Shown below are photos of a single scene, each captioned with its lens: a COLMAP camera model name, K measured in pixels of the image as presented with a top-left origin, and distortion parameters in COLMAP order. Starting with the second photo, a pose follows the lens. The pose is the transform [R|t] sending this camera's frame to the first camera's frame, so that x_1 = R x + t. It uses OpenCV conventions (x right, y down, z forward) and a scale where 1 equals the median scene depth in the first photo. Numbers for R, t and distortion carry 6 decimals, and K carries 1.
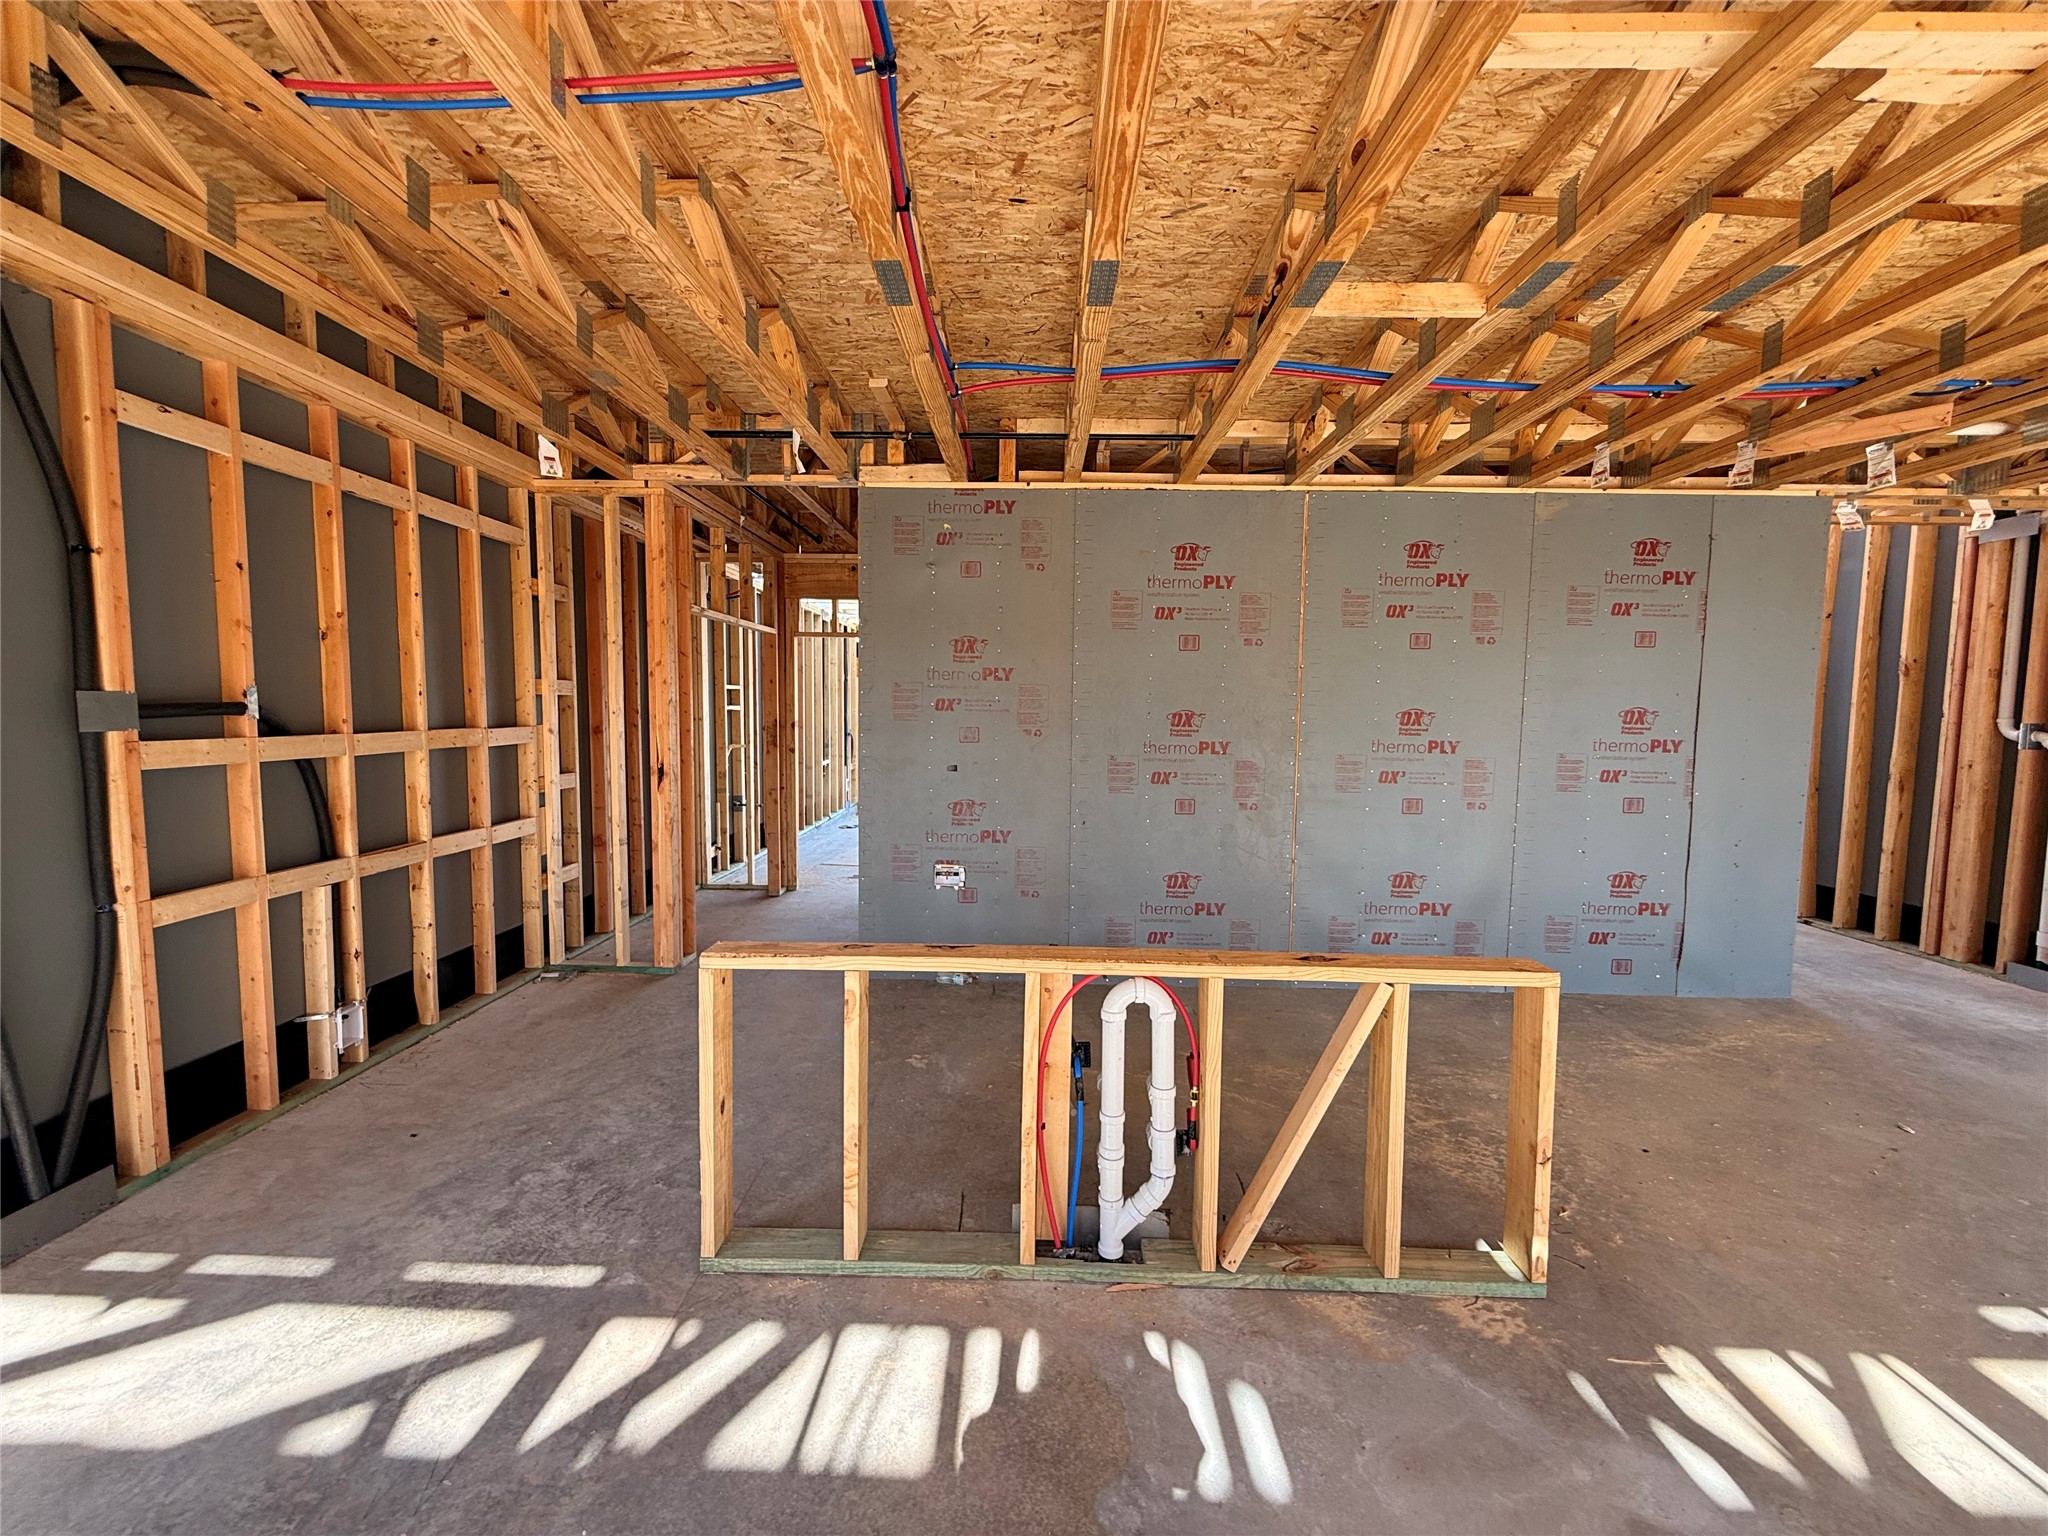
lens RADIAL K [[817.0, 0, 1021.8], [0, 817.0, 762.8], [0, 0, 1]] dist [0.001273, -0.000390]
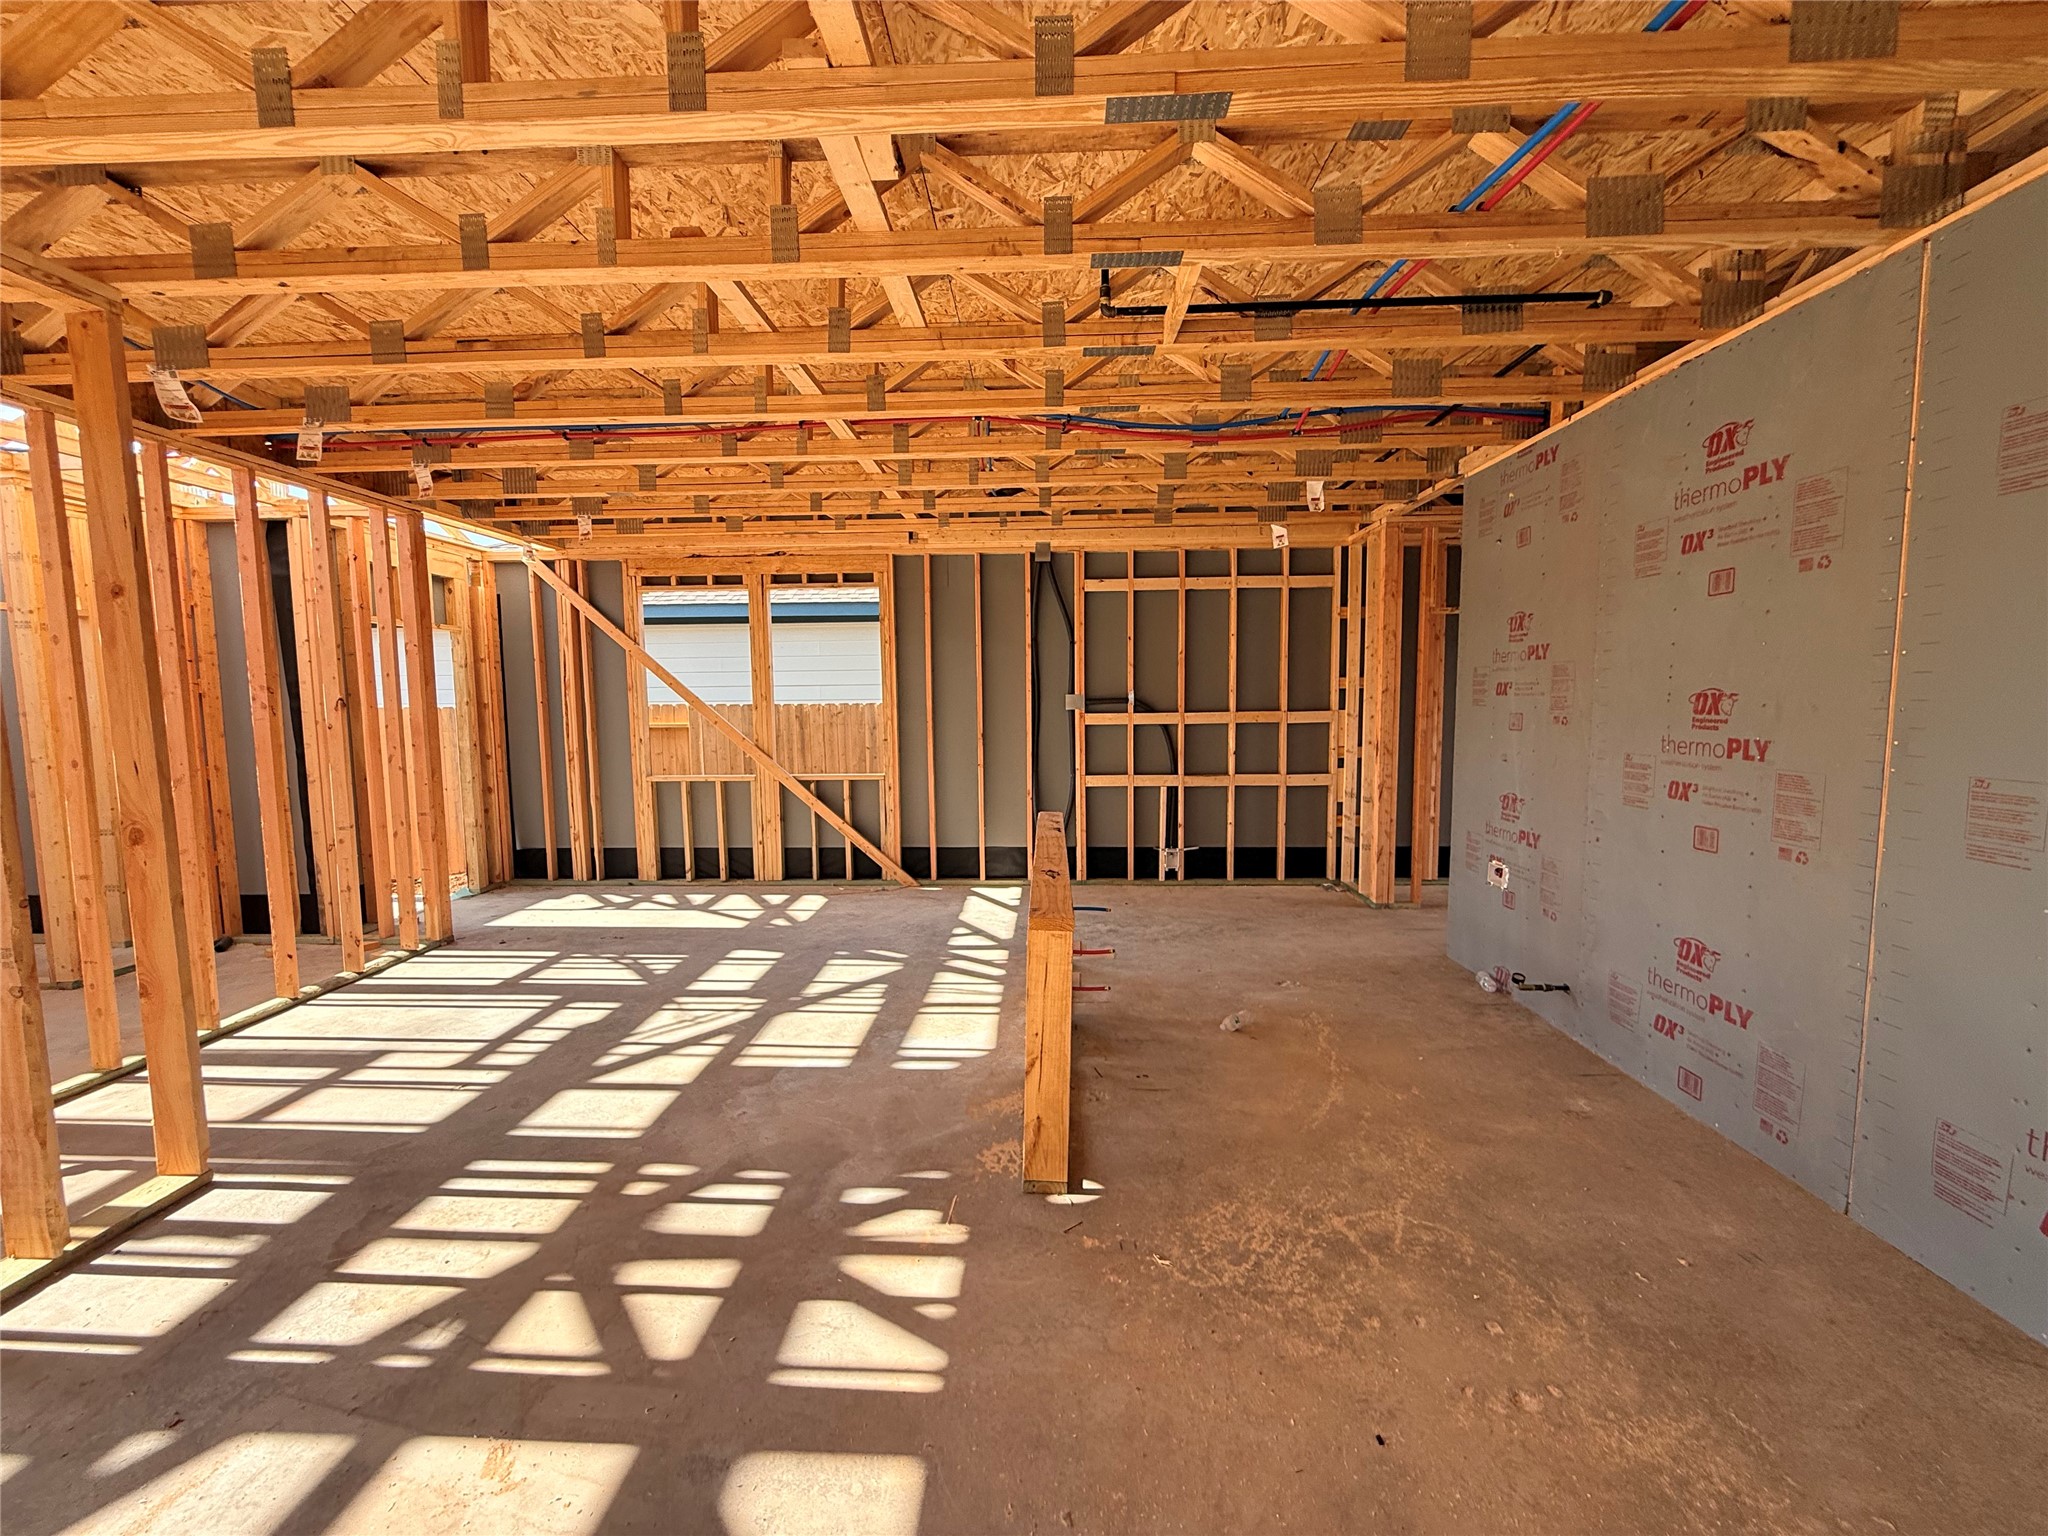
lens RADIAL K [[817.0, 0, 1019.4], [0, 817.0, 767.4], [0, 0, 1]] dist [0.001273, -0.000390]
pose [[-0.016991, 0.071391, -0.997304, 1.146737], [-0.059634, 0.995600, 0.072285, -0.022411], [0.998076, 0.060701, -0.012659, 0.630068]]
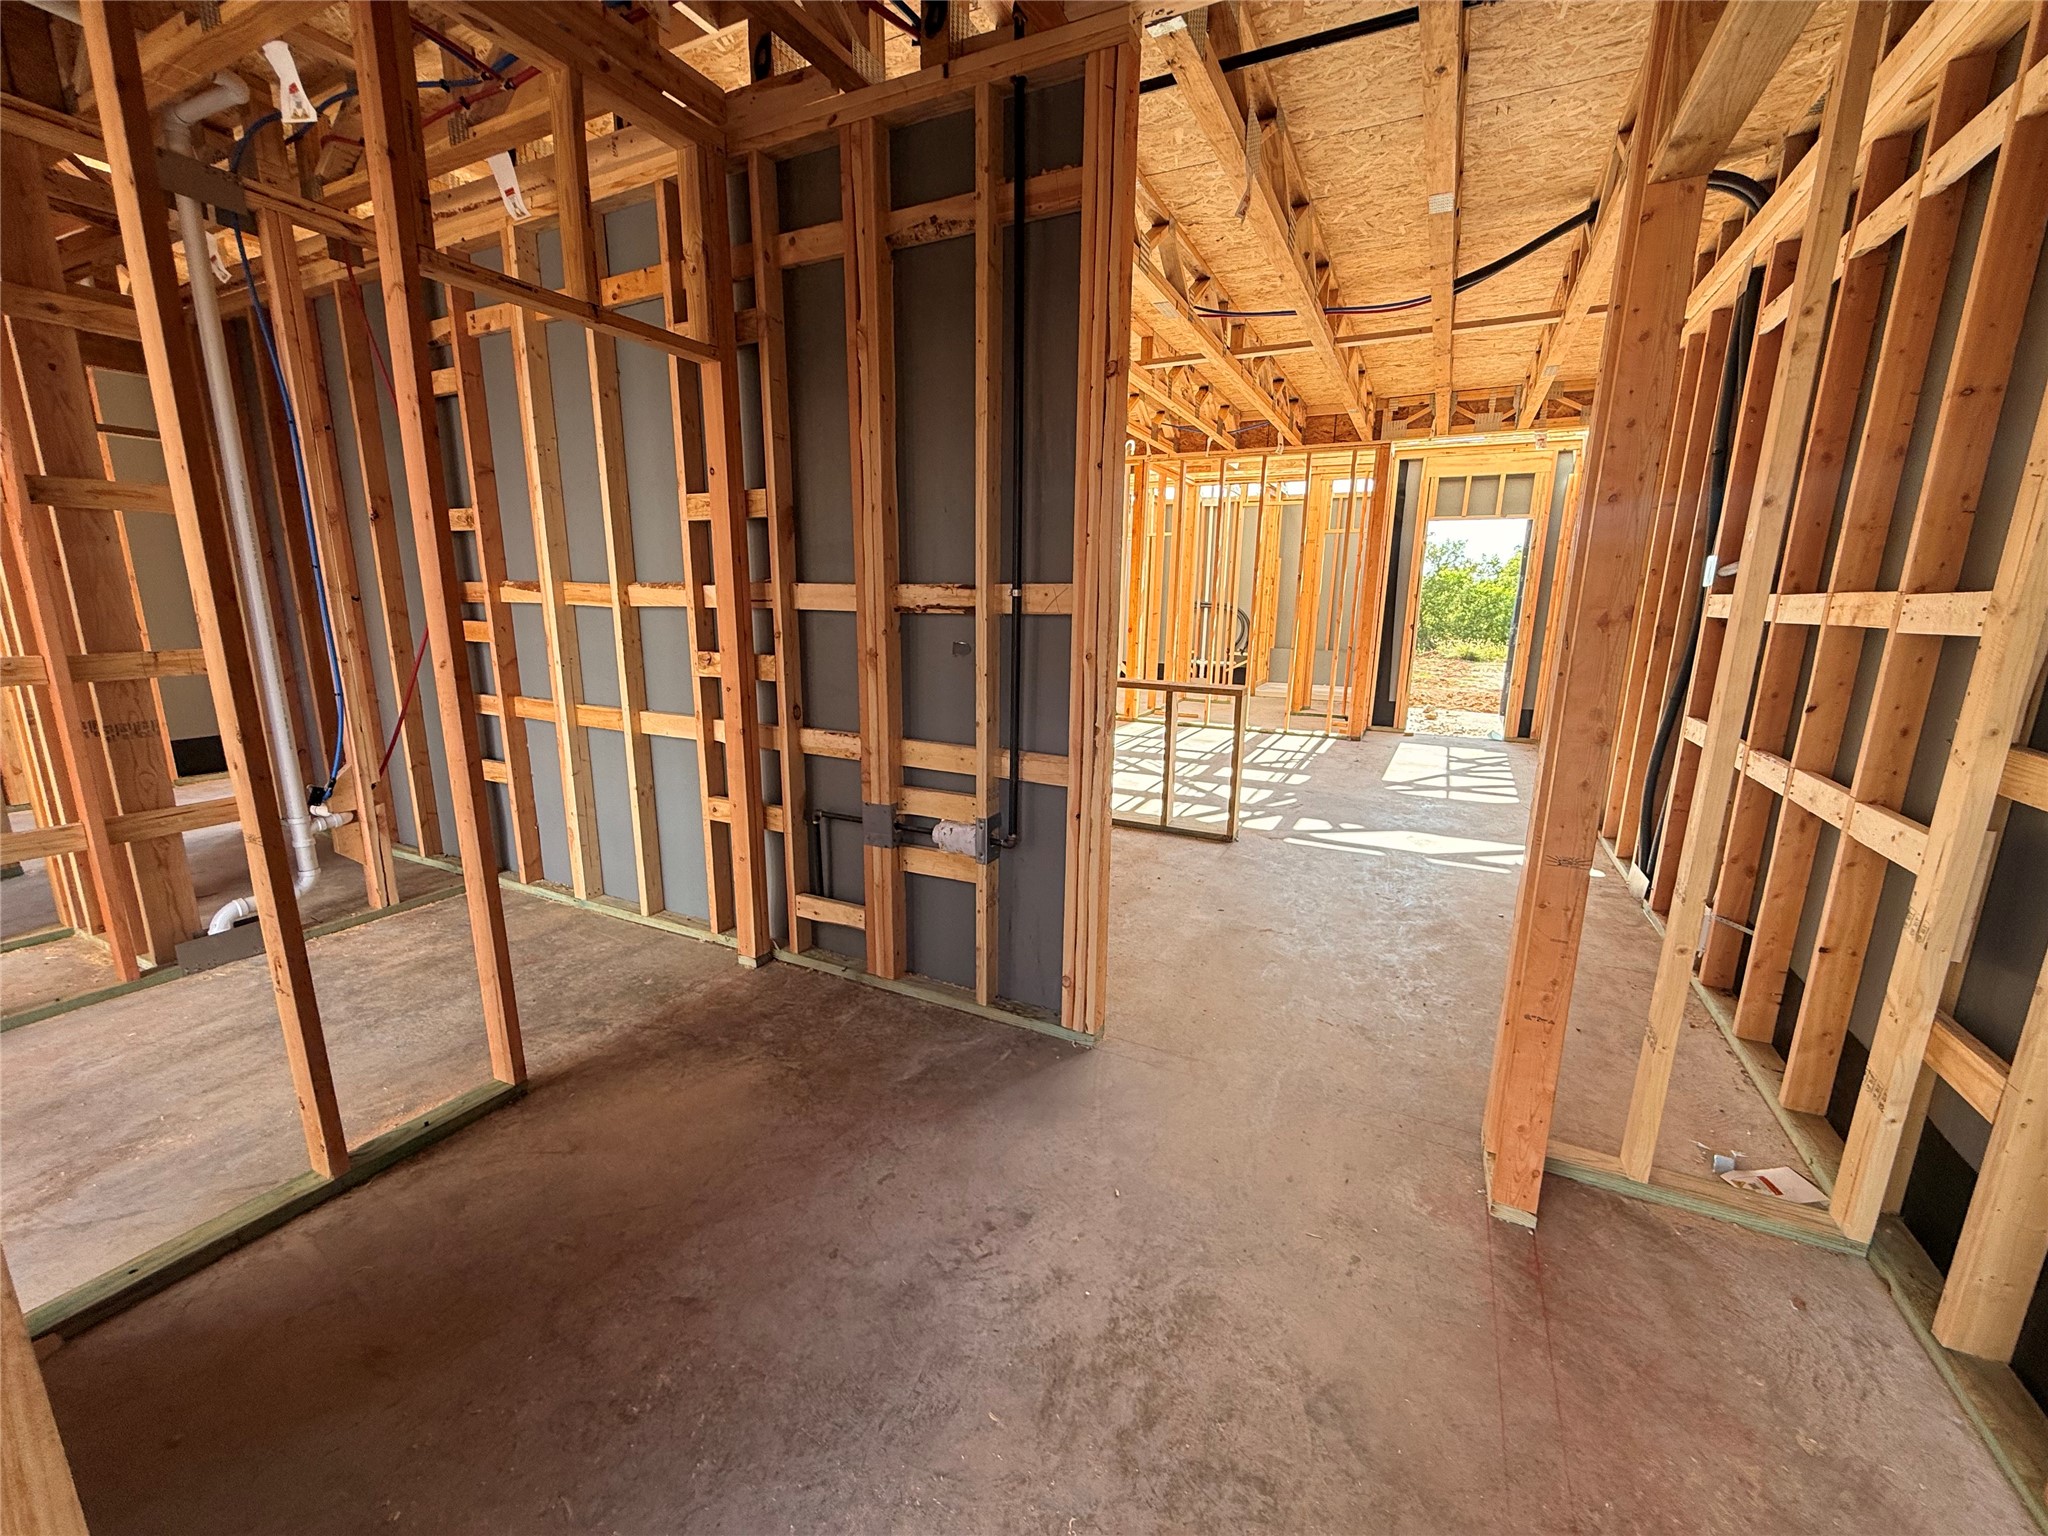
lens RADIAL K [[817.0, 0, 1024.1], [0, 817.0, 770.1], [0, 0, 1]] dist [0.001273, -0.000390]
pose [[-0.907822, -0.111808, 0.404175, -0.488095], [0.005633, 0.960464, 0.278348, -0.100622], [-0.419317, 0.254967, -0.871301, 2.058327]]
